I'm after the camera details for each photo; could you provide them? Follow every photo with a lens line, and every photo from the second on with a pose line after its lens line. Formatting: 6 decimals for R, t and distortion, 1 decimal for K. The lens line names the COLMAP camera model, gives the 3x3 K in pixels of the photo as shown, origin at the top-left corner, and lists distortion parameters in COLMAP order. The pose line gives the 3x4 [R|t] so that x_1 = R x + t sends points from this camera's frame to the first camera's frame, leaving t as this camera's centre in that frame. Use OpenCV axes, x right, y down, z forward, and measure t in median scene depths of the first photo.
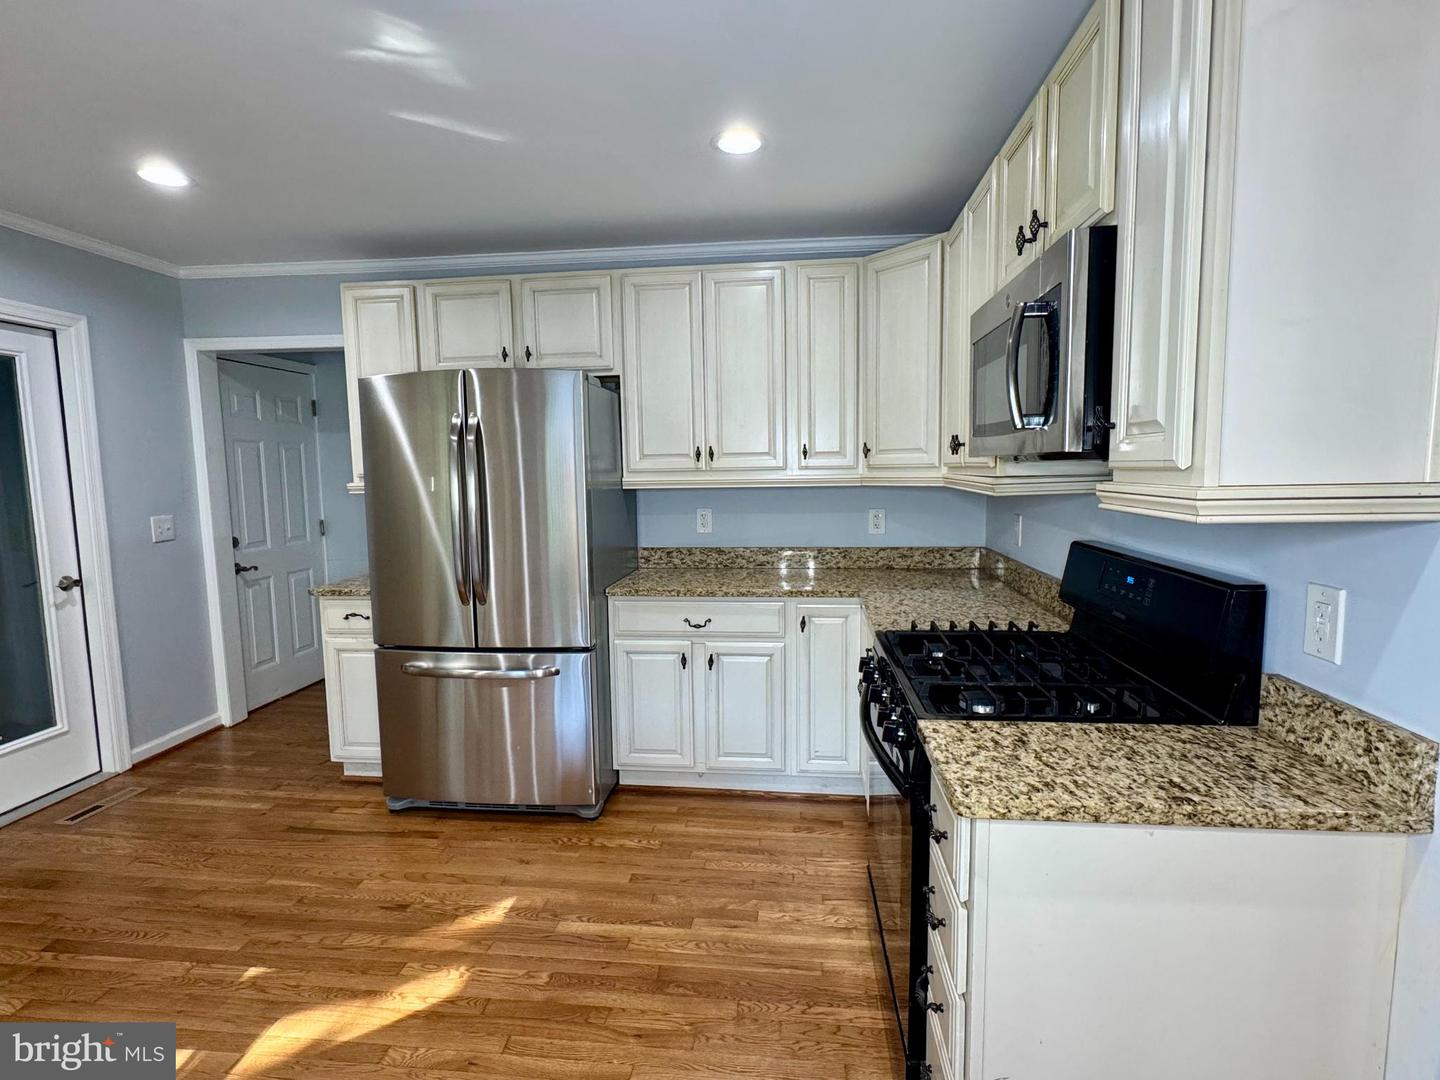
lens RADIAL K [[713.5, 0, 720.0], [0, 713.5, 540.0], [0, 0, 1]] dist [0.000654, 0.000088]
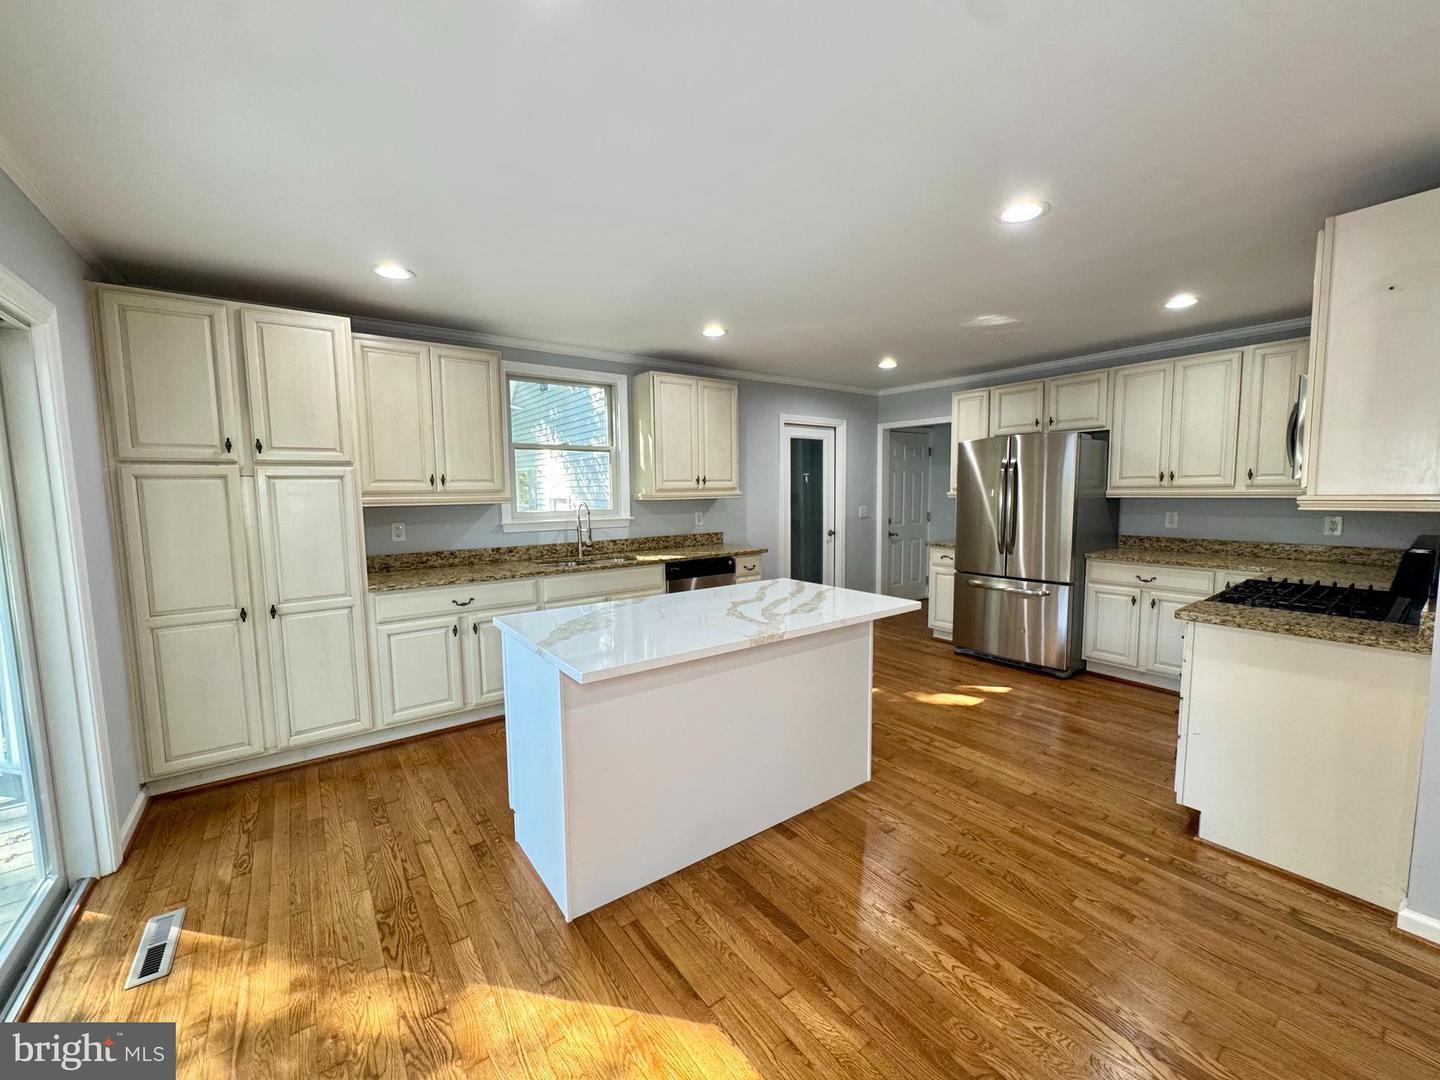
lens RADIAL K [[579.8, 0, 720.0], [0, 579.8, 540.0], [0, 0, 1]] dist [0.000793, 0.000175]
pose [[0.676731, 0.071598, -0.732741, 0.261987], [-0.072962, 0.996883, 0.030024, 0.054168], [0.732606, 0.033144, 0.679845, -0.600176]]
